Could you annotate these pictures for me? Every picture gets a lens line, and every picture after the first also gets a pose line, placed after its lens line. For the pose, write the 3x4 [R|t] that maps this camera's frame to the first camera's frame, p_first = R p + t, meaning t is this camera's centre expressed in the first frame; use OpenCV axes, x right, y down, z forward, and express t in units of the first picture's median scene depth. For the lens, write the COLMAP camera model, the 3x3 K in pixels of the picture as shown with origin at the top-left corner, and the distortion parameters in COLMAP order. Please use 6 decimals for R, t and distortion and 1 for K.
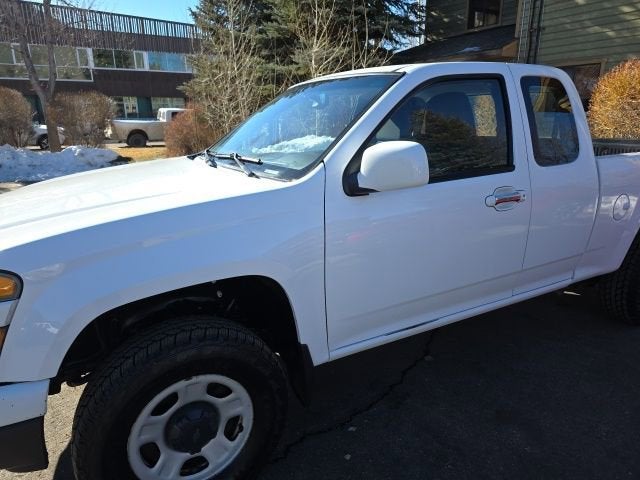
lens RADIAL K [[427.3, 0, 319.3], [0, 427.3, 234.4], [0, 0, 1]] dist [0.041372, -0.030990]
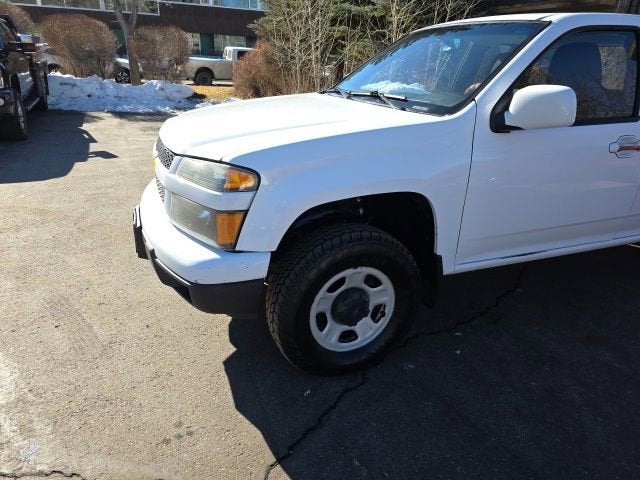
lens RADIAL K [[427.3, 0, 318.3], [0, 427.3, 234.7], [0, 0, 1]] dist [0.041372, -0.030990]
pose [[0.991257, 0.088885, -0.097516, -0.049178], [-0.077132, 0.989977, 0.118304, 0.015601], [0.107054, -0.109748, 0.988177, -0.042952]]
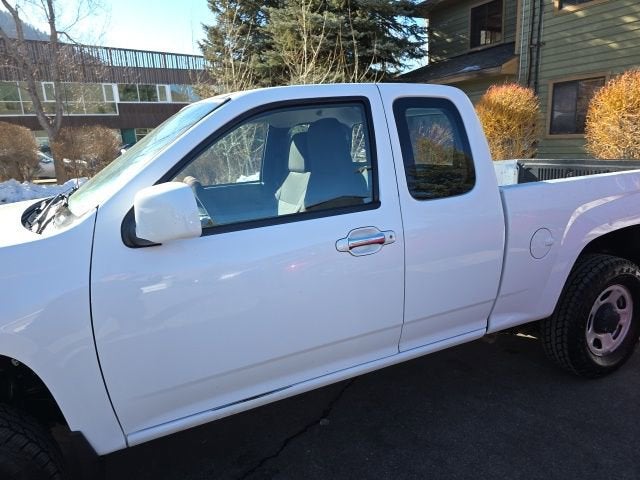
lens RADIAL K [[427.3, 0, 320.7], [0, 427.3, 237.9], [0, 0, 1]] dist [0.041372, -0.030990]
pose [[0.997709, -0.019170, -0.064878, 0.091813], [0.016253, 0.998846, -0.045199, -0.012248], [0.065670, 0.044041, 0.996869, 0.036332]]
